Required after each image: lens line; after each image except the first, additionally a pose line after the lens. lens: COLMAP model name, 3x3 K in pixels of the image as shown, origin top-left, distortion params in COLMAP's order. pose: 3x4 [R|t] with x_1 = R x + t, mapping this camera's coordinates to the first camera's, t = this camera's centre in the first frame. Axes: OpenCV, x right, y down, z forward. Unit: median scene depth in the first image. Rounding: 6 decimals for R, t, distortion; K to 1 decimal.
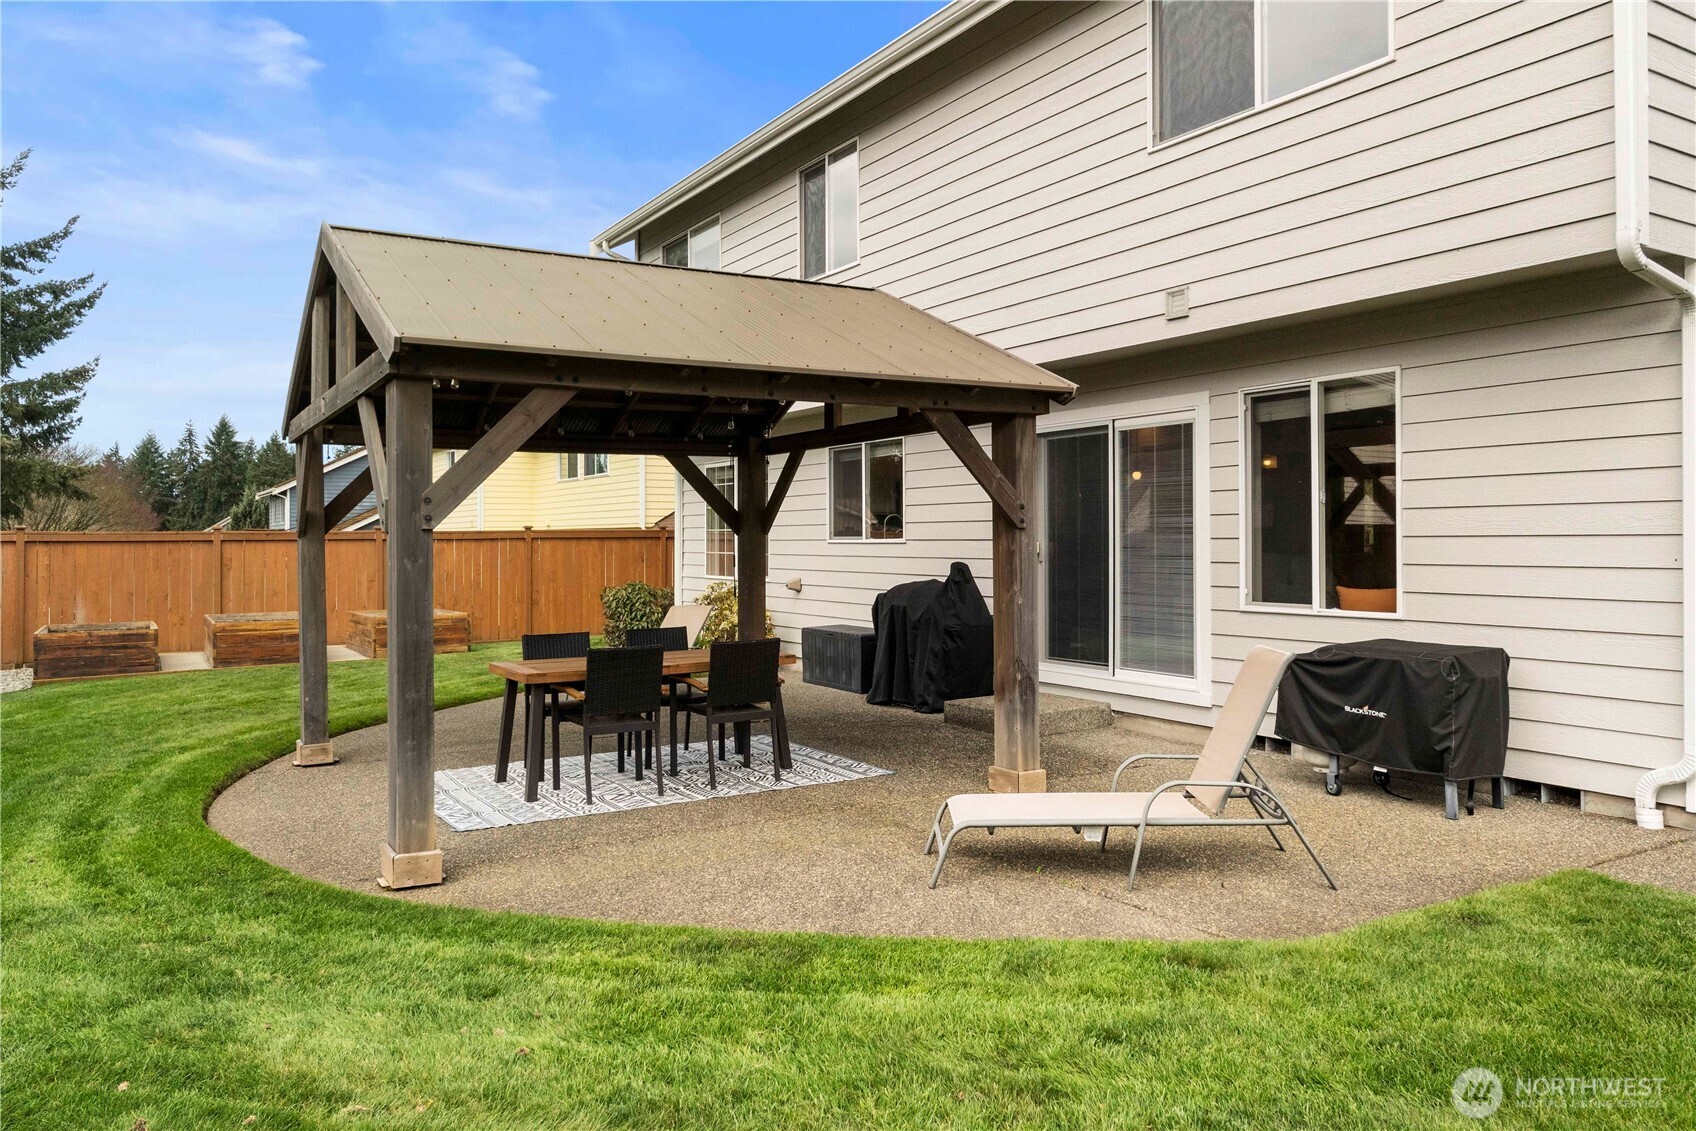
lens RADIAL K [[1185.9, 0, 847.5], [0, 1185.9, 554.5], [0, 0, 1]] dist [0.005968, 0.000681]
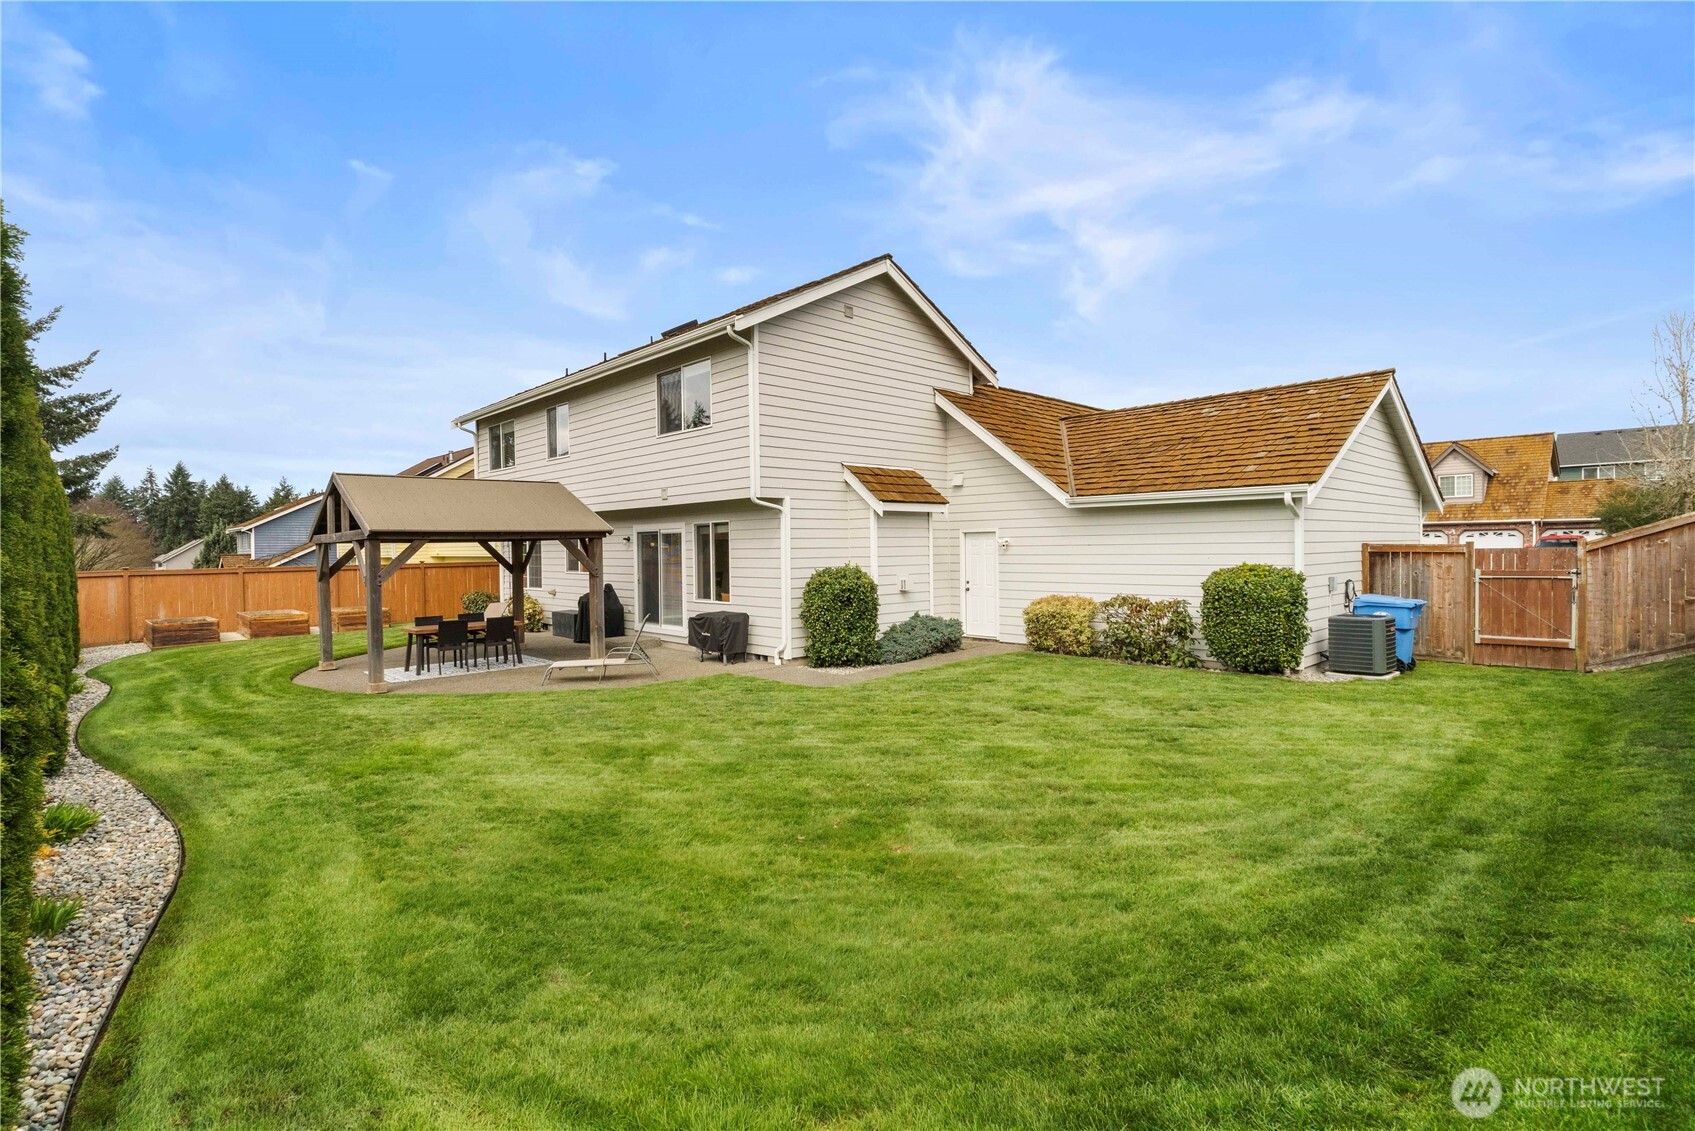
lens RADIAL K [[819.7, 0, 849.5], [0, 819.7, 572.3], [0, 0, 1]] dist [-0.000780, -0.000108]
pose [[0.978057, -0.015477, 0.207763, 0.182450], [0.011499, 0.999727, 0.020342, -0.036178], [-0.208021, -0.017506, 0.977968, -0.608252]]
